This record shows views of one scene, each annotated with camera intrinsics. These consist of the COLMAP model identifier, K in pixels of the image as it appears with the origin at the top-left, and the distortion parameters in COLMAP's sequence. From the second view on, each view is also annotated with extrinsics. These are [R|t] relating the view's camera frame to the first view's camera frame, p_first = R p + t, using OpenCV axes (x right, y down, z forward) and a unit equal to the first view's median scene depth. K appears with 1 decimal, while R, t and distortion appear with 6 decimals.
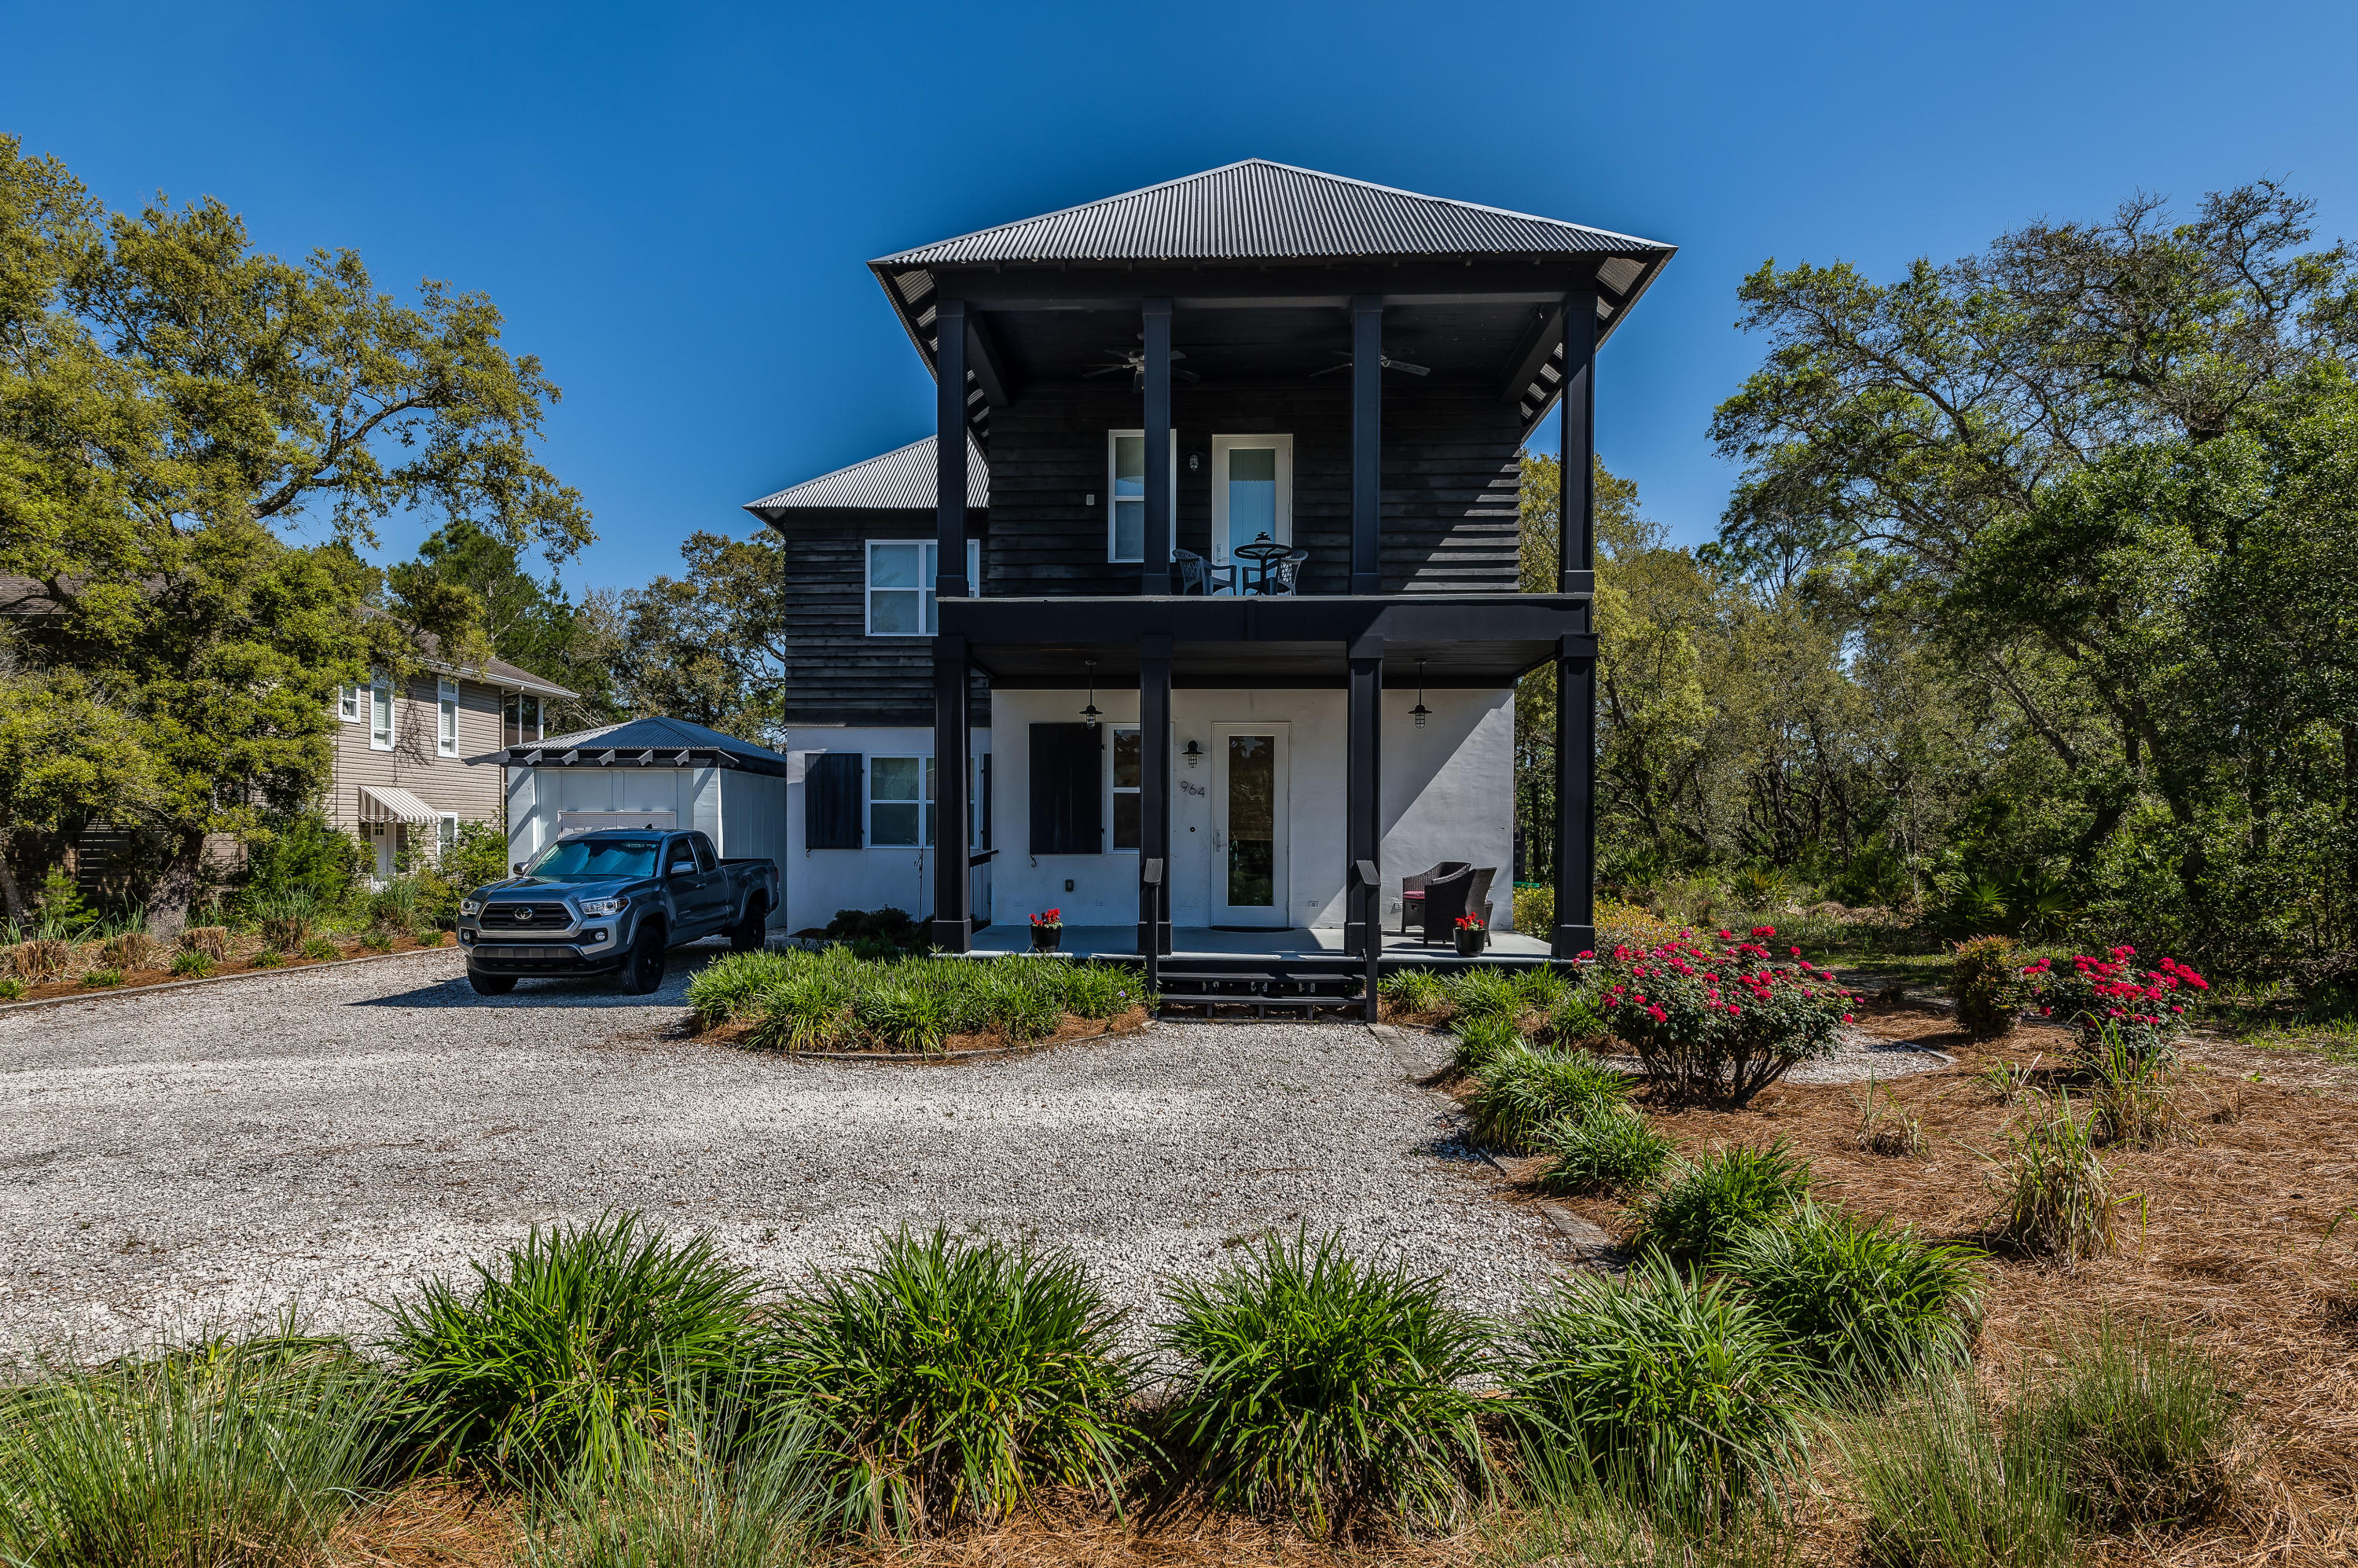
lens RADIAL K [[1290.5, 0, 1146.8], [0, 1290.5, 837.6], [0, 0, 1]] dist [0.010498, -0.011819]
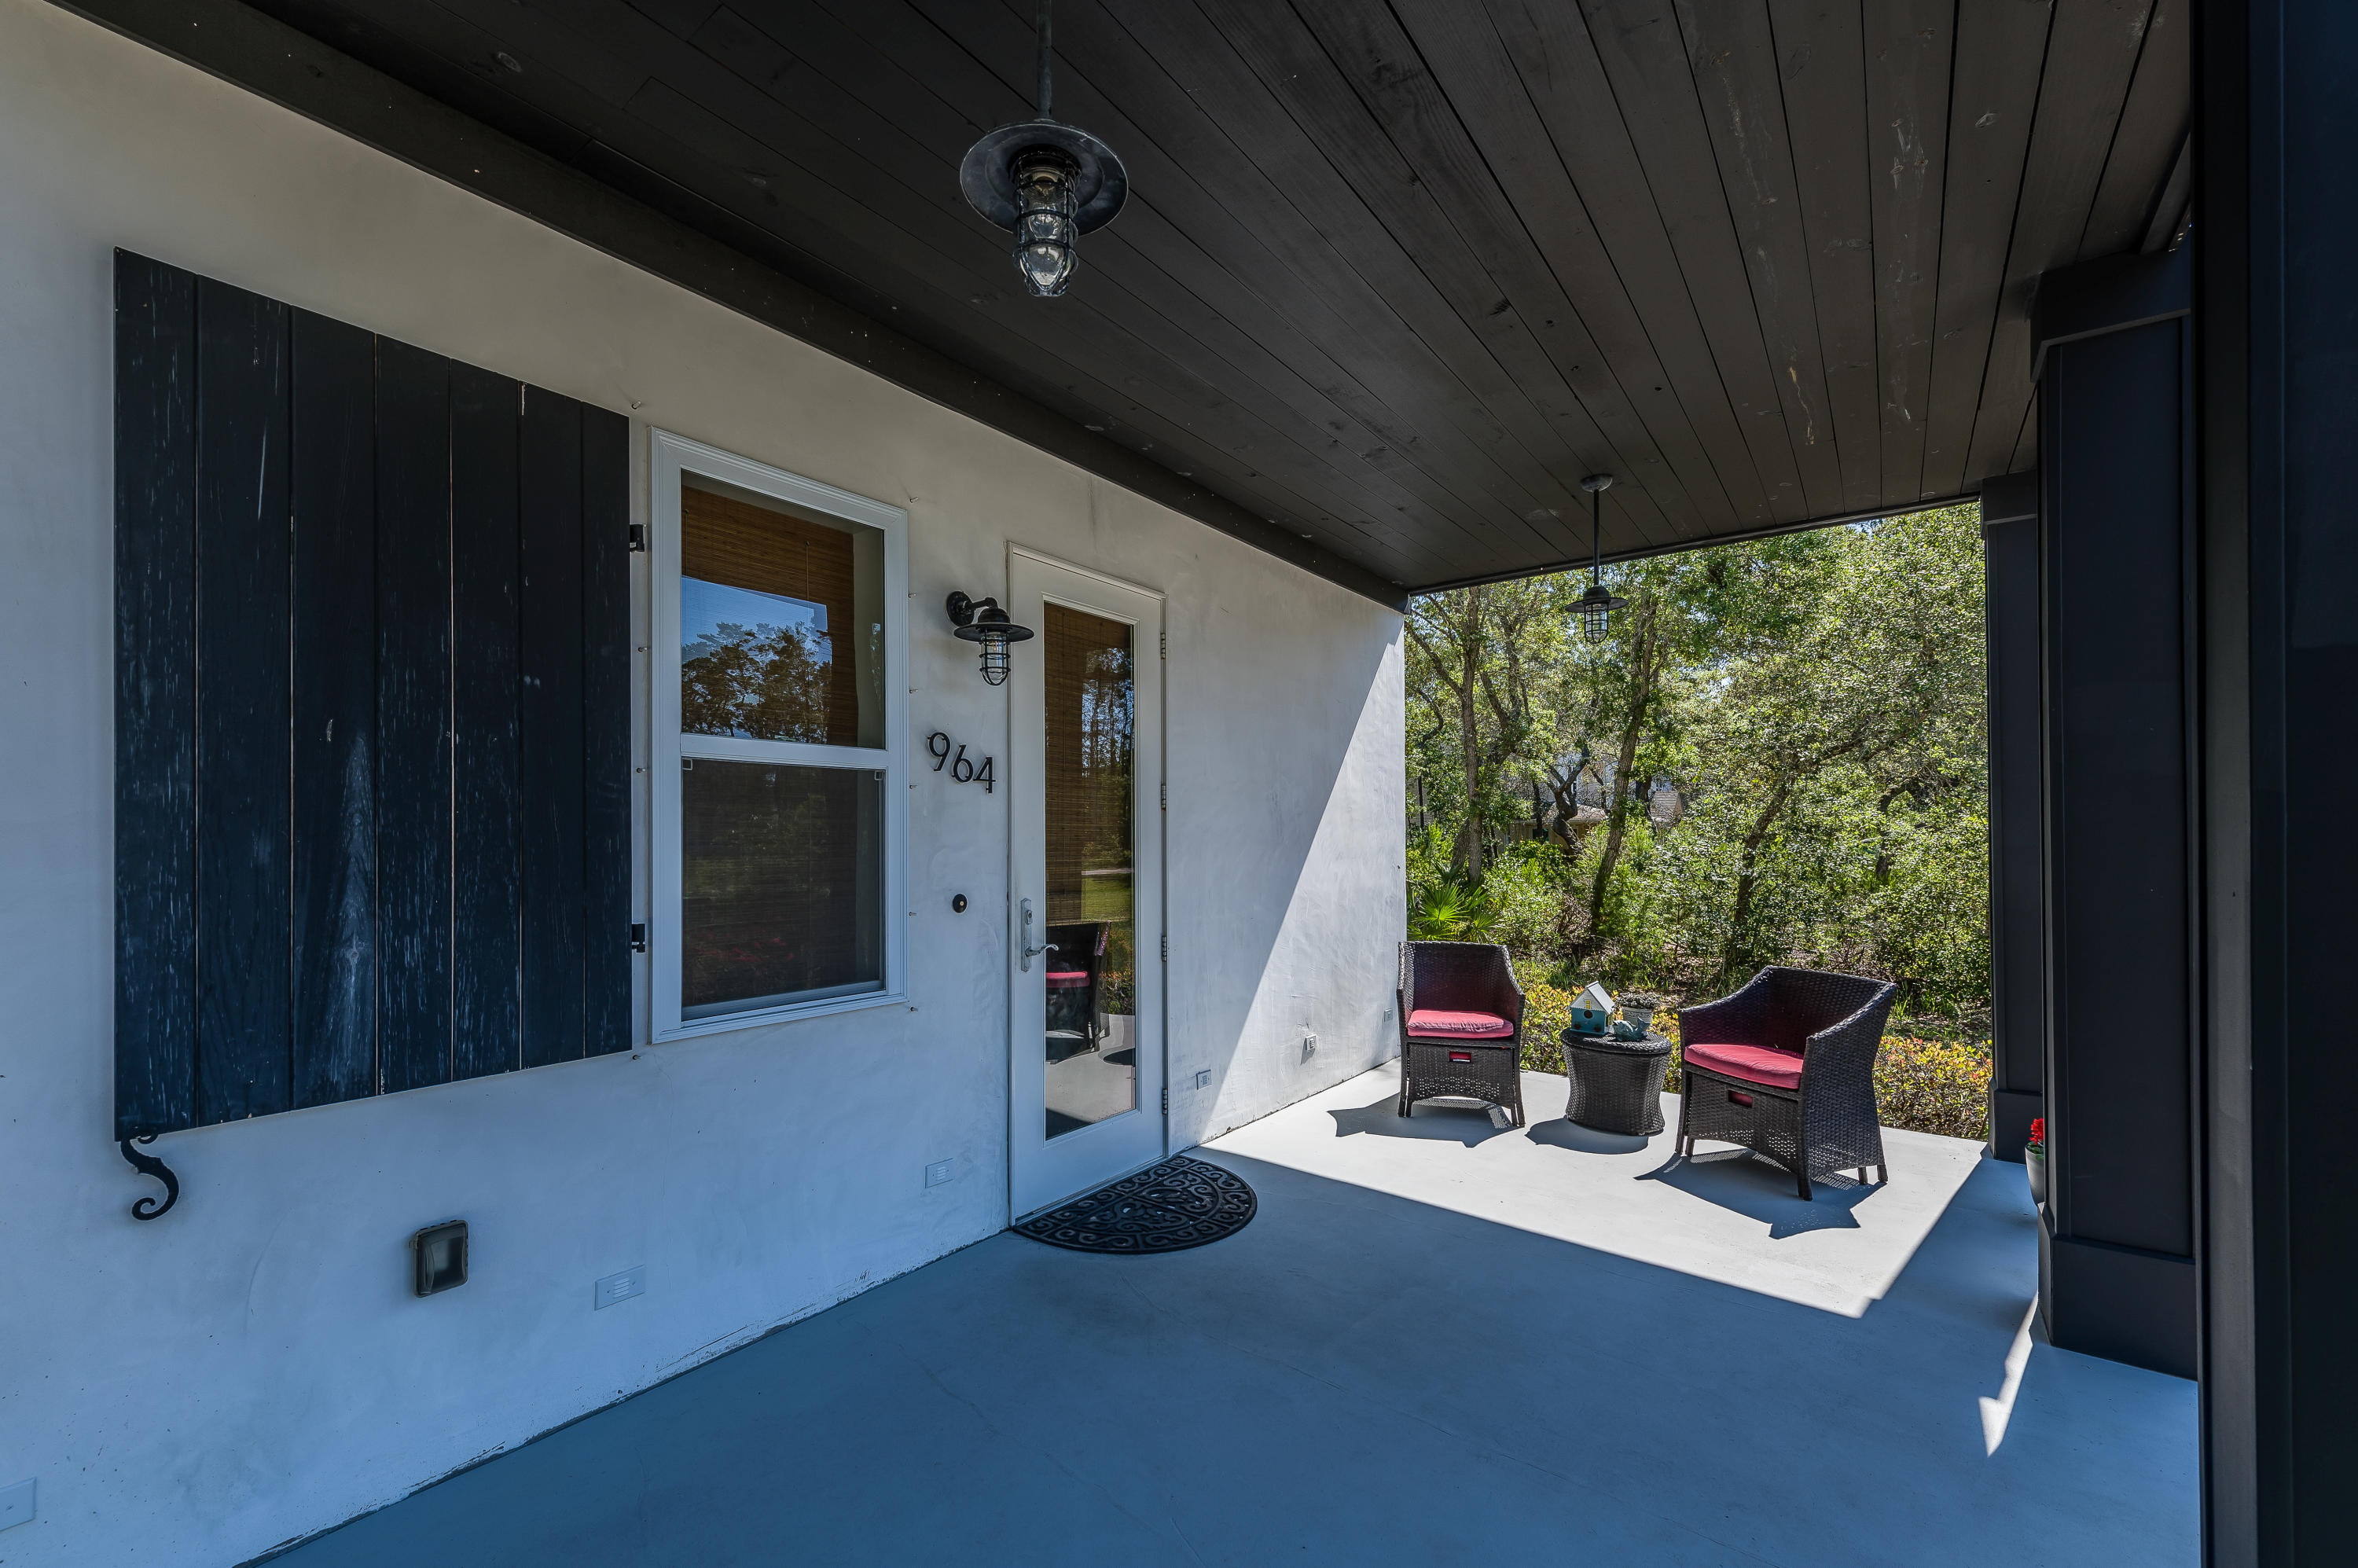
lens RADIAL K [[960.9, 0, 1174.3], [0, 960.9, 822.5], [0, 0, 1]] dist [0.001112, 0.000217]
pose [[0.564772, 0.005741, 0.825227, -0.086010], [-0.001047, 0.999980, -0.006240, -0.017375], [-0.825246, 0.002660, 0.564767, 0.636712]]
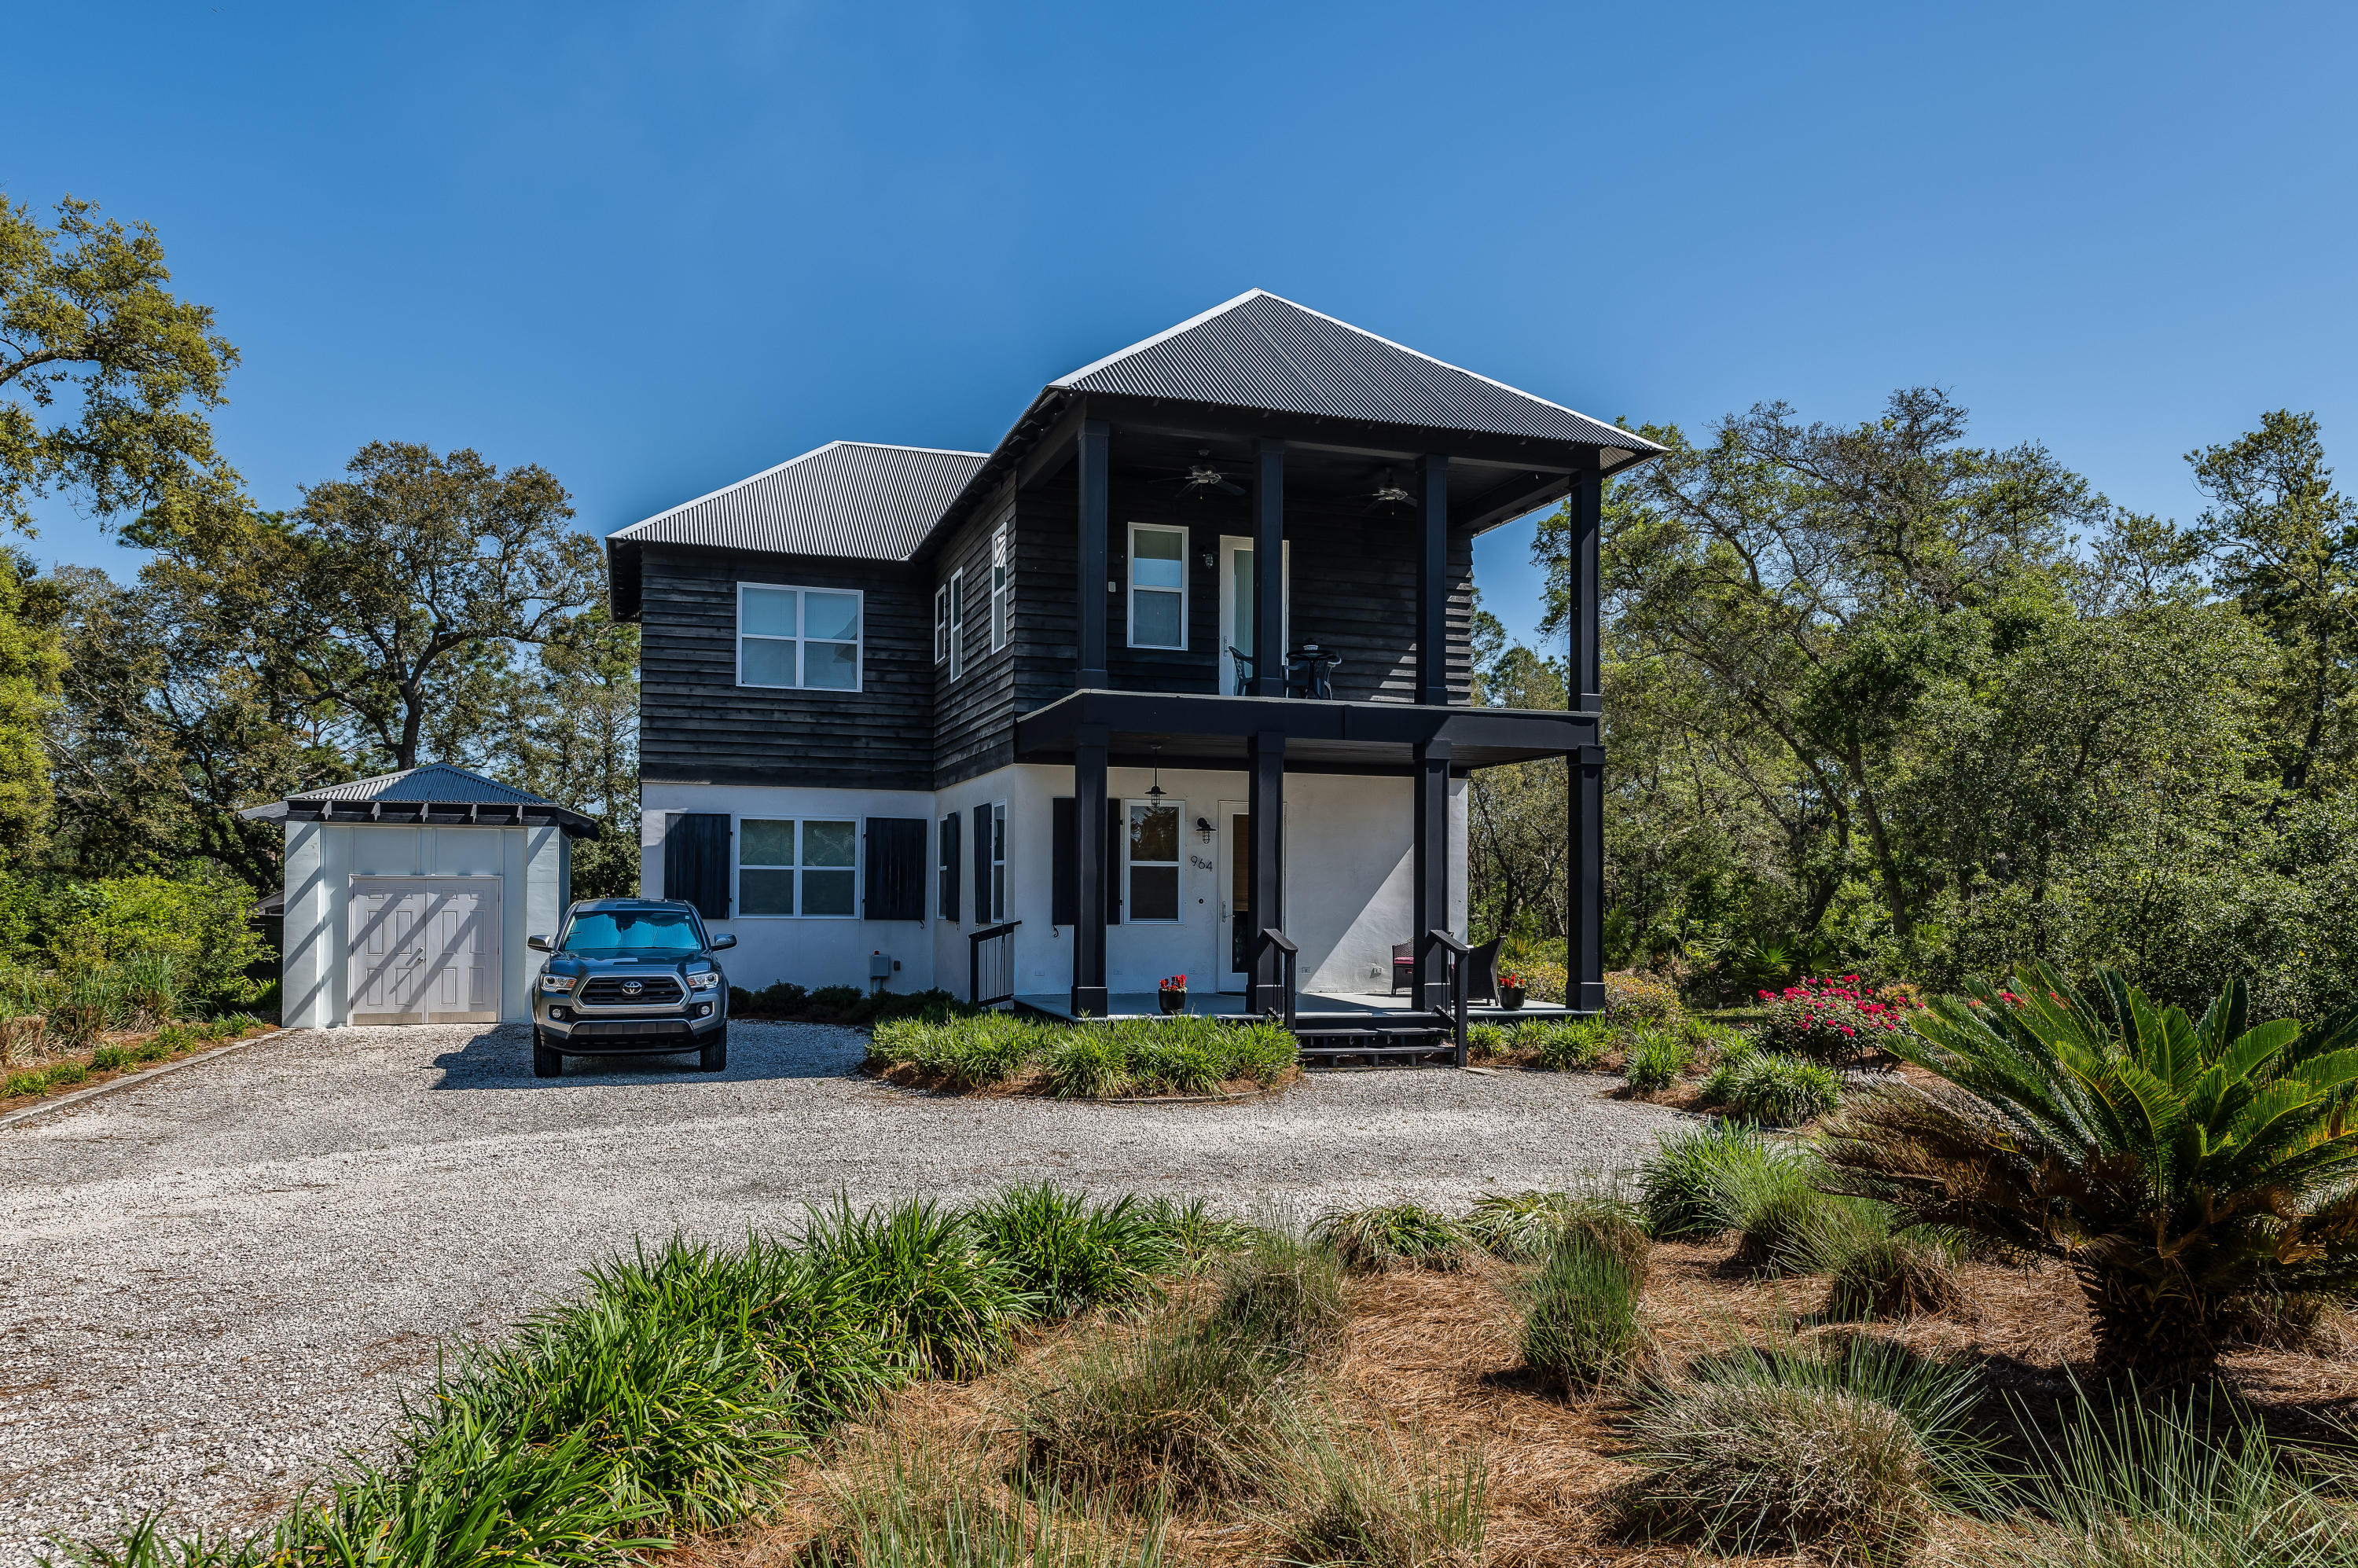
lens RADIAL K [[1605.0, 0, 1137.5], [0, 1605.0, 839.9], [0, 0, 1]] dist [0.000021, -0.002083]
pose [[0.938886, 0.016015, 0.343856, -0.355423], [-0.003016, 0.999262, -0.038305, -0.004483], [-0.344215, 0.034927, 0.938241, -0.169992]]
